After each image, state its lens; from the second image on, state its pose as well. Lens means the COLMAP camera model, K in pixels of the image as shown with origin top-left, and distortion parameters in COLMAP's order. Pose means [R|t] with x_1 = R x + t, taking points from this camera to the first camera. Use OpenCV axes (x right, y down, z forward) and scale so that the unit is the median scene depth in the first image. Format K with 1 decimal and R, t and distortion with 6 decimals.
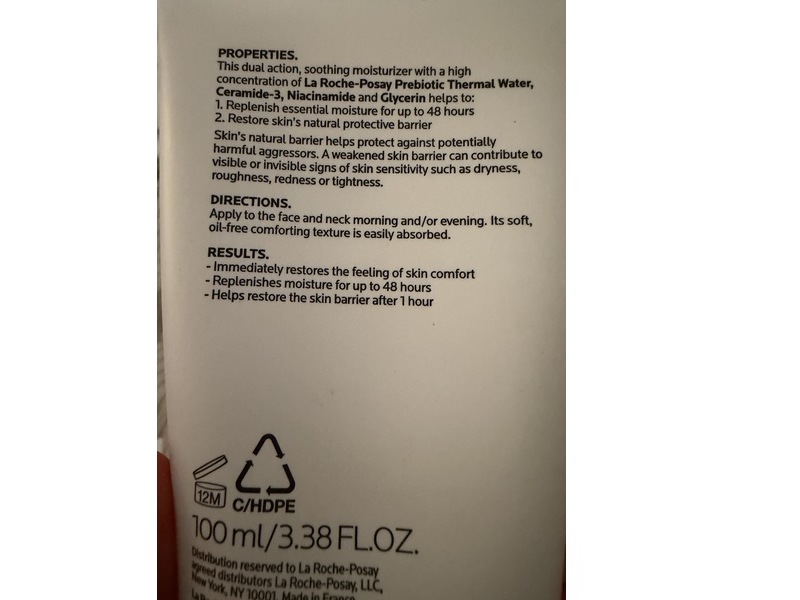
lens RADIAL K [[262.7, 0, 400.0], [0, 262.7, 300.0], [0, 0, 1]] dist [0.000061, -0.000044]
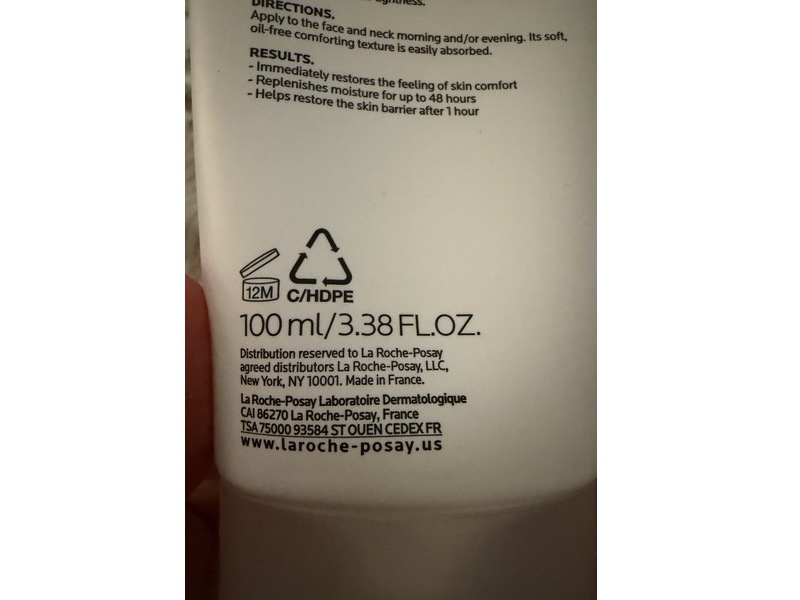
lens RADIAL K [[262.7, 0, 400.0], [0, 262.7, 300.0], [0, 0, 1]] dist [0.000061, -0.000044]
pose [[0.996095, -0.024989, 0.084680, -0.291131], [0.027173, 0.999325, -0.024731, 0.775374], [-0.084005, 0.026935, 0.996101, 0.018545]]
